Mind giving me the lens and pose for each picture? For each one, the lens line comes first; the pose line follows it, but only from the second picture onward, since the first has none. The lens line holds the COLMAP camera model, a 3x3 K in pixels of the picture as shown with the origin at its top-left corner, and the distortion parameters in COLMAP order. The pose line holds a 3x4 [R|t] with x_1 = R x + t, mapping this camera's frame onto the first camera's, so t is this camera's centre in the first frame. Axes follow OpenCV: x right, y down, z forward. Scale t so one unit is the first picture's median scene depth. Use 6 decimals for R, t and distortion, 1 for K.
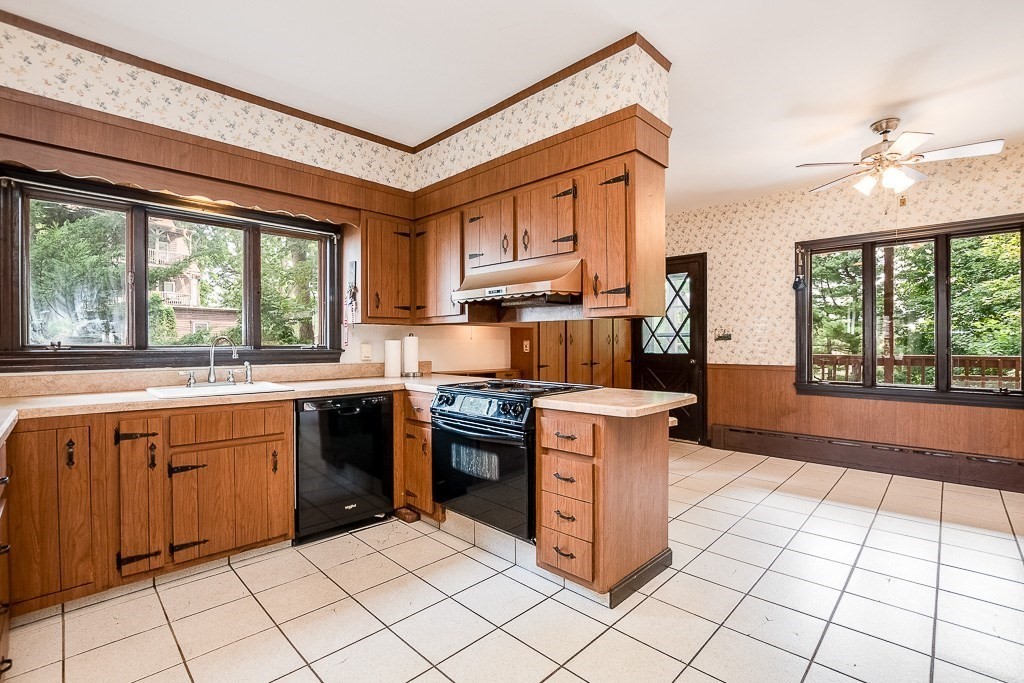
lens RADIAL K [[467.5, 0, 512.0], [0, 467.5, 342.1], [0, 0, 1]] dist [-0.039362, 0.006325]
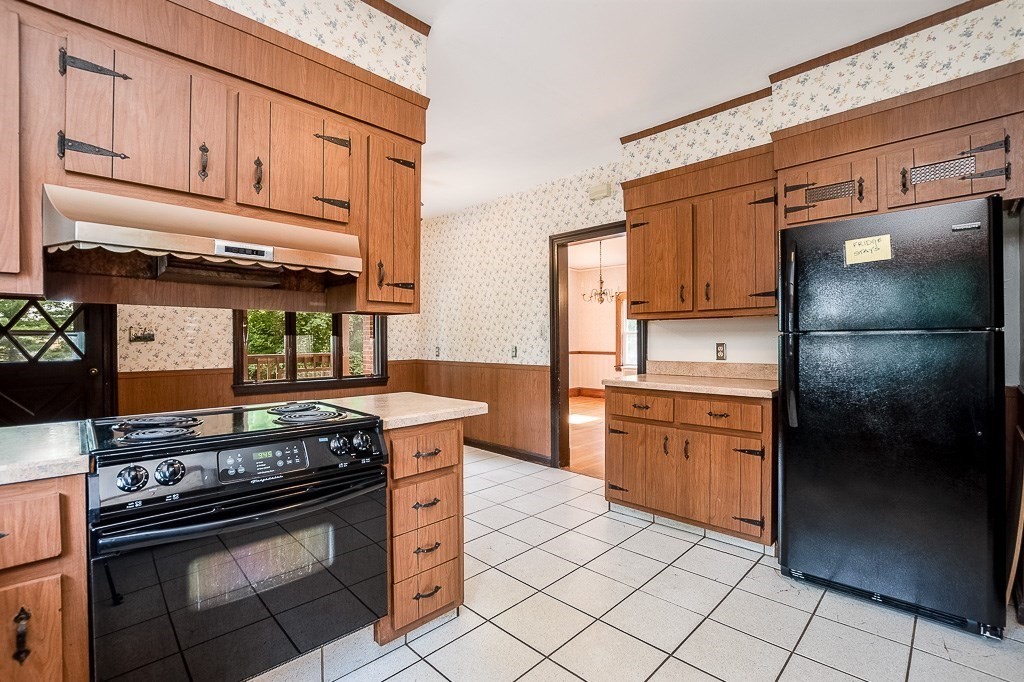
lens RADIAL K [[451.8, 0, 515.3], [0, 451.8, 342.4], [0, 0, 1]] dist [-0.035198, 0.005899]
pose [[0.005664, 0.002452, 0.999981, -0.532389], [0.003726, 0.999990, -0.002473, 0.003078], [-0.999977, 0.003740, 0.005655, 0.639666]]
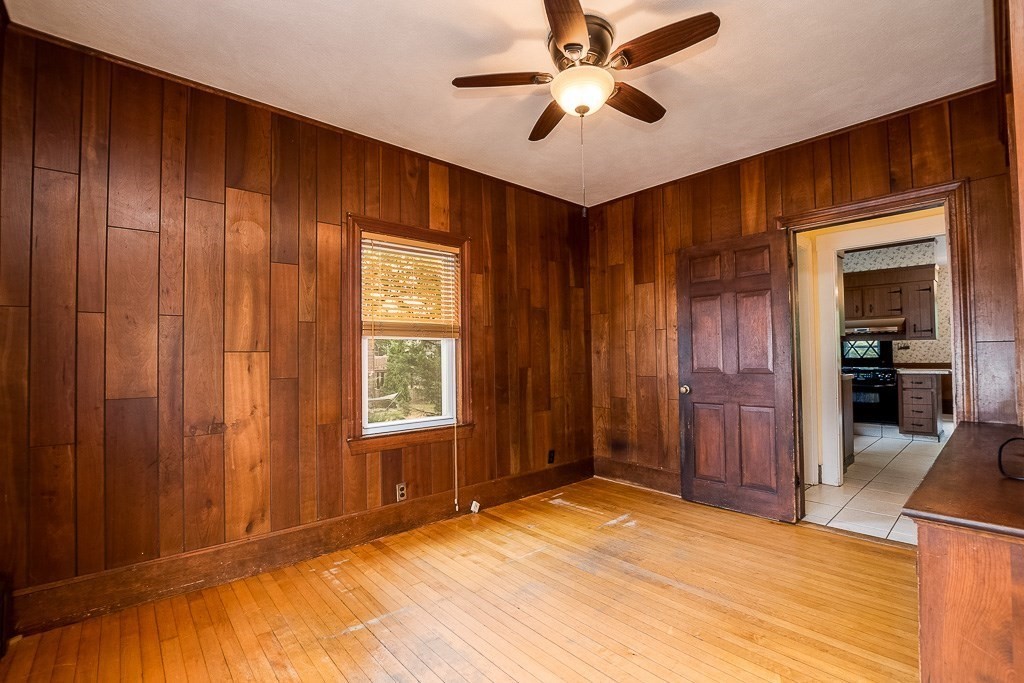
lens RADIAL K [[451.8, 0, 515.3], [0, 451.8, 342.9], [0, 0, 1]] dist [-0.035198, 0.005899]
pose [[0.997417, -0.012033, -0.070814, -1.629220], [0.009953, 0.999511, -0.029652, 0.011811], [0.071136, 0.028871, 0.997049, -1.416616]]
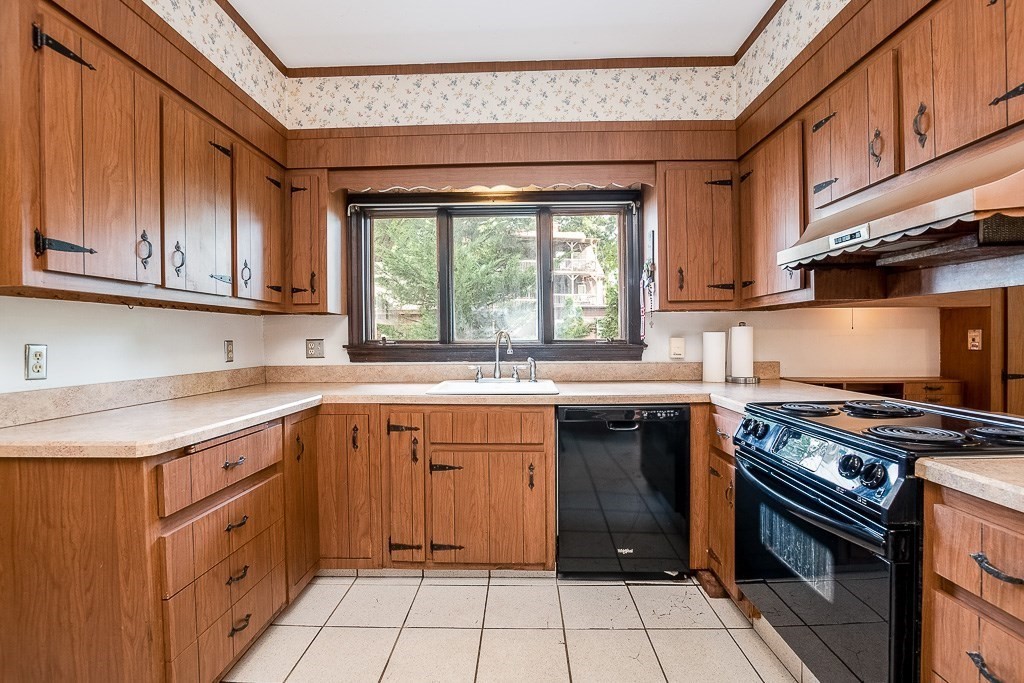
lens RADIAL K [[467.5, 0, 512.0], [0, 467.5, 342.1], [0, 0, 1]] dist [-0.039362, 0.006325]
pose [[0.679505, 0.002413, -0.733666, 0.082122], [0.008510, 0.999901, 0.011171, 0.001258], [0.733621, -0.013835, 0.679418, 0.345862]]
